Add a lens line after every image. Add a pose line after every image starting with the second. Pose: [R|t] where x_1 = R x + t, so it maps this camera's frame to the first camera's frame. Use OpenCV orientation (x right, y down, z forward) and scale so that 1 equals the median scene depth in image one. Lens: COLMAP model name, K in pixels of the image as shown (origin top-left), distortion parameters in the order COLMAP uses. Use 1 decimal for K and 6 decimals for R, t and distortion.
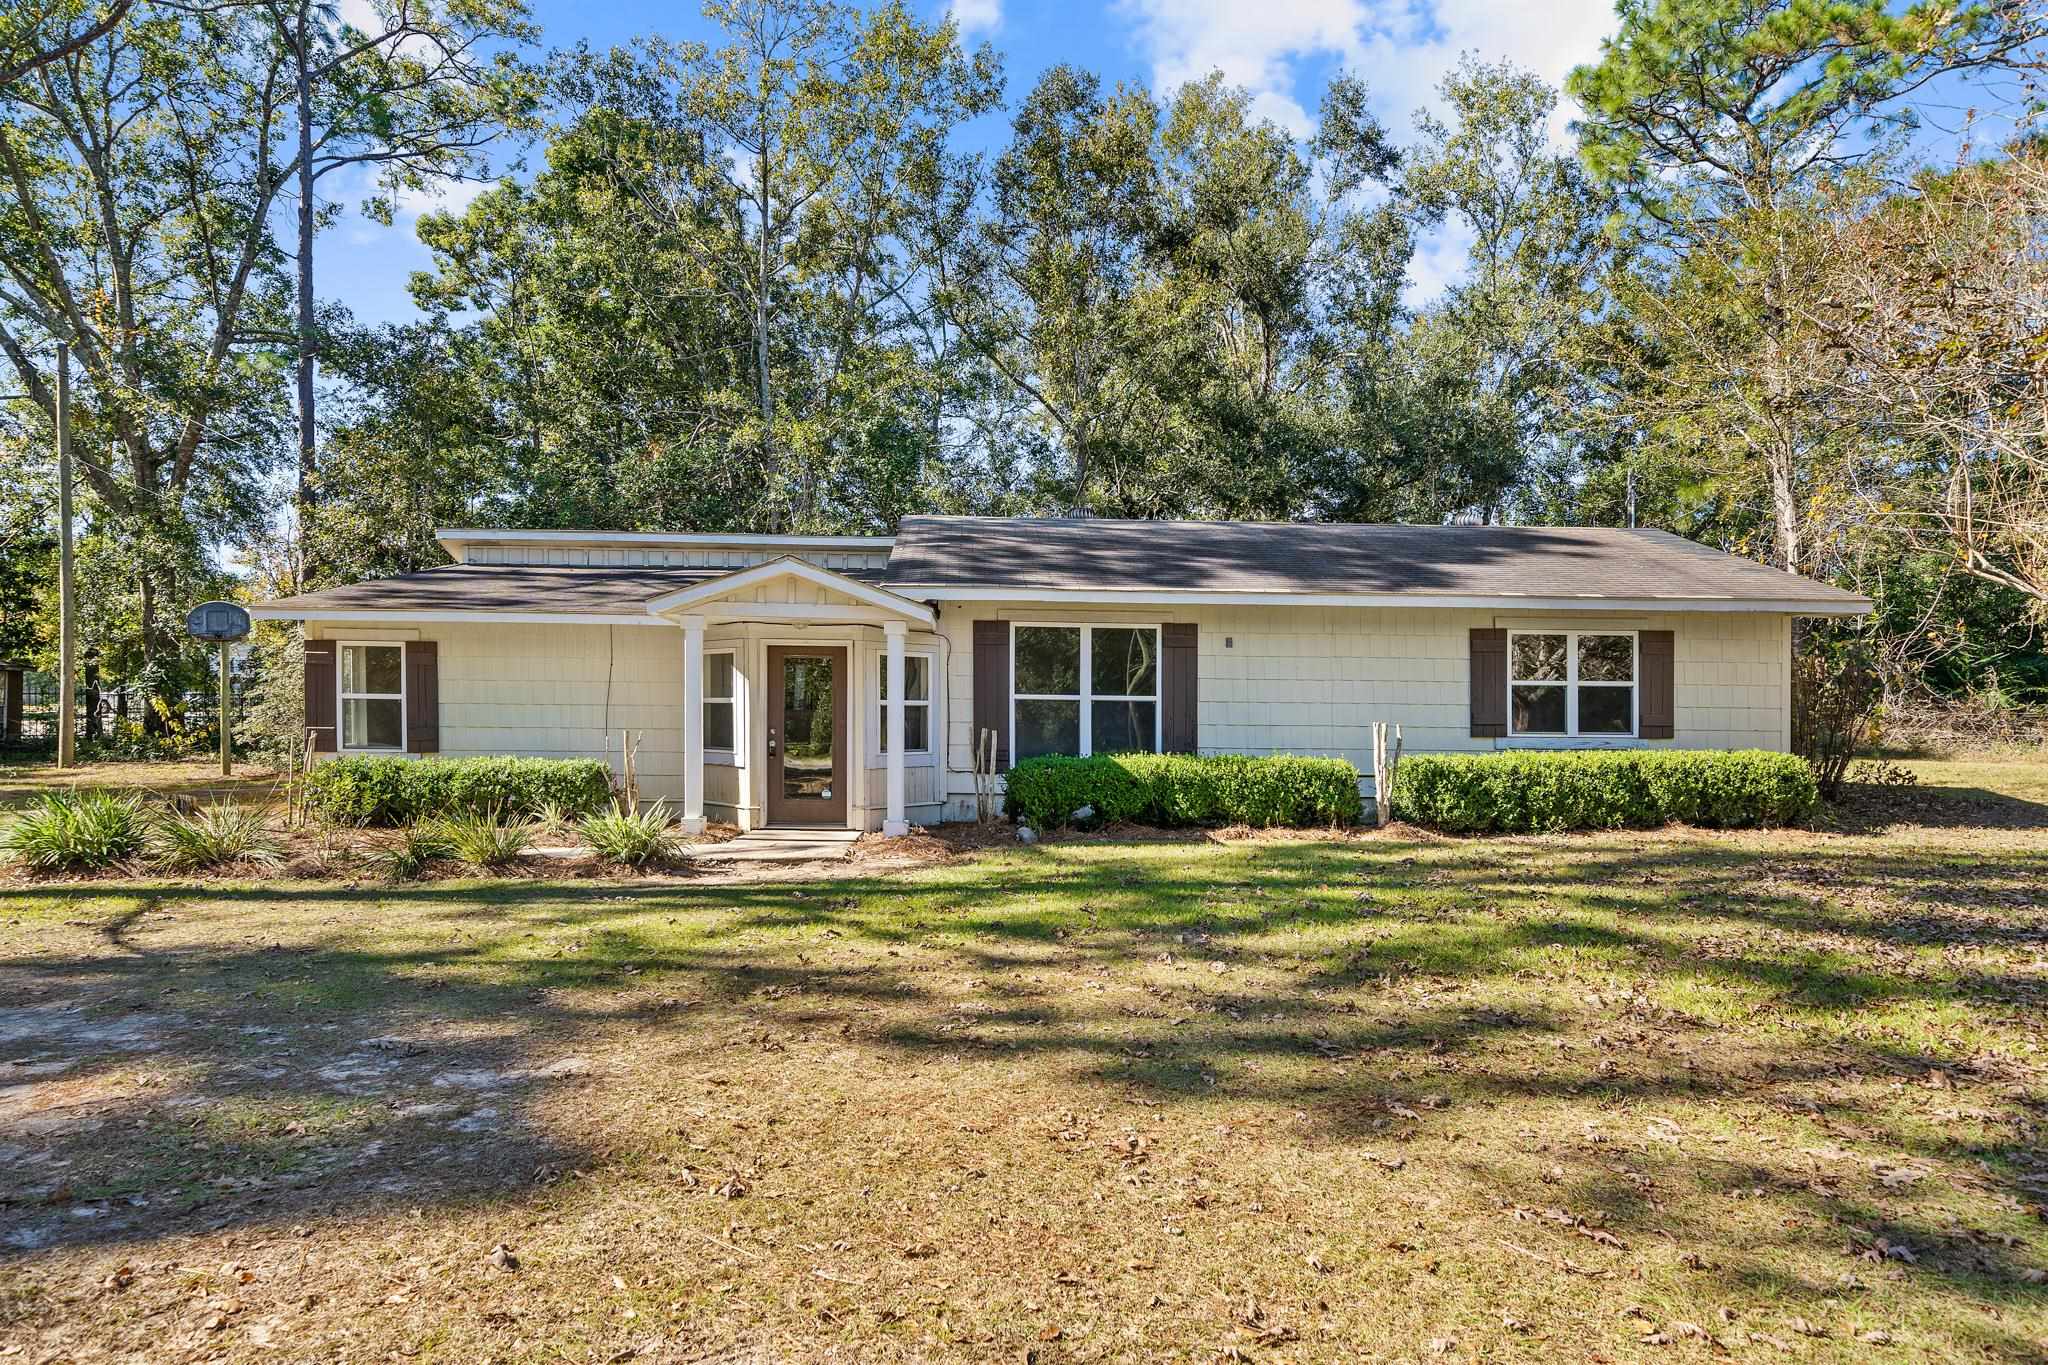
lens RADIAL K [[1199.6, 0, 1158.7], [0, 1199.6, 674.4], [0, 0, 1]] dist [0.001209, 0.002102]
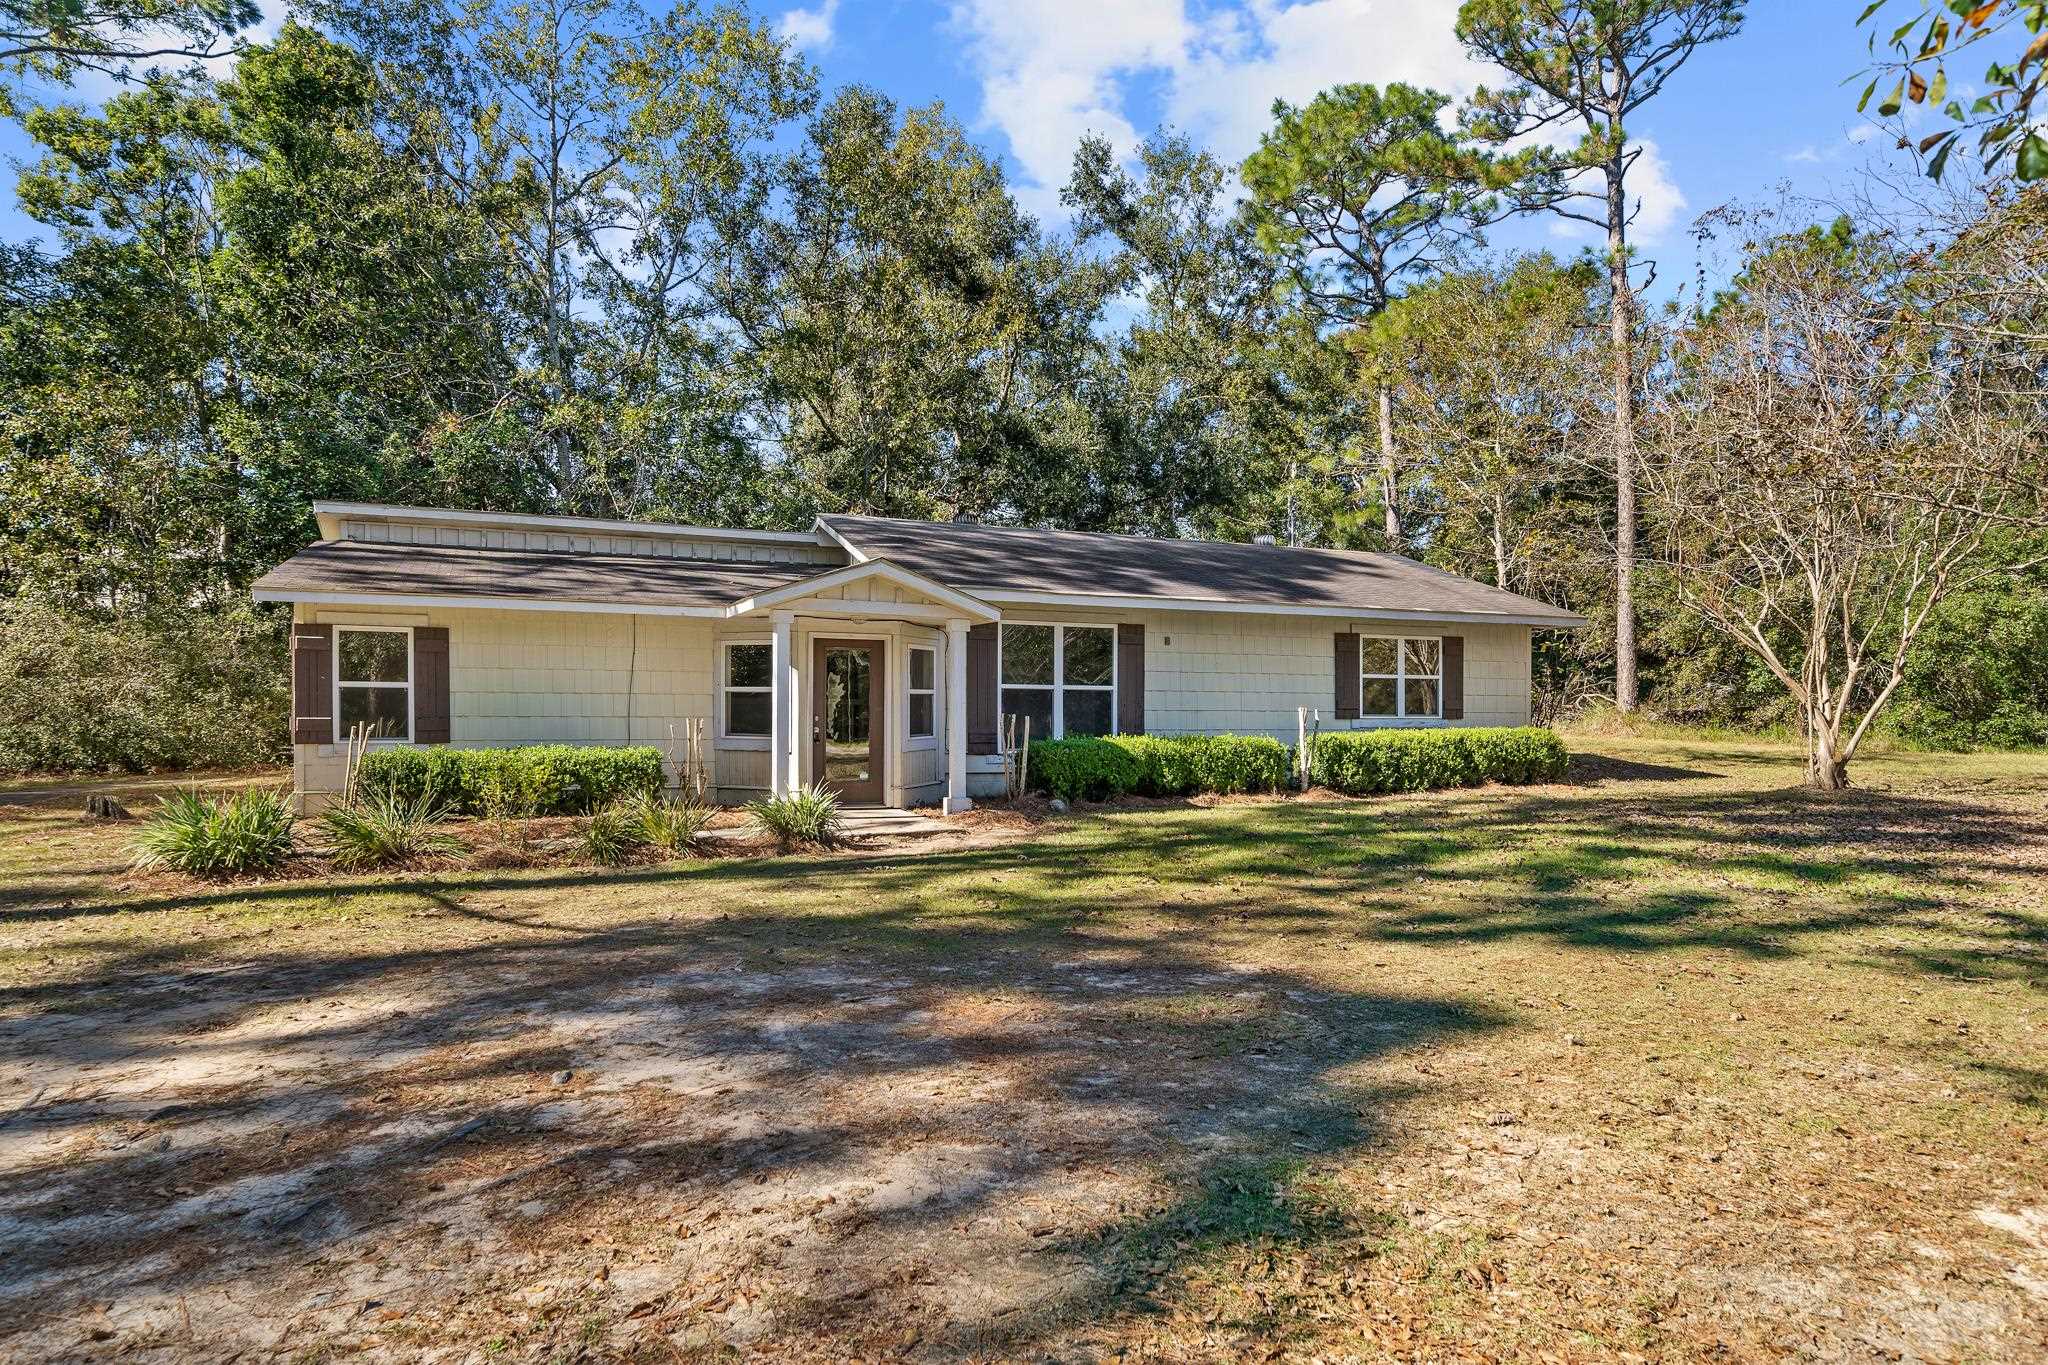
lens RADIAL K [[1199.6, 0, 1029.0], [0, 1199.6, 675.6], [0, 0, 1]] dist [0.001209, 0.002102]
pose [[0.933359, 0.005408, 0.358903, -0.492555], [-0.010222, 0.999881, 0.011515, -0.005061], [-0.358798, -0.014417, 0.933304, -0.064948]]
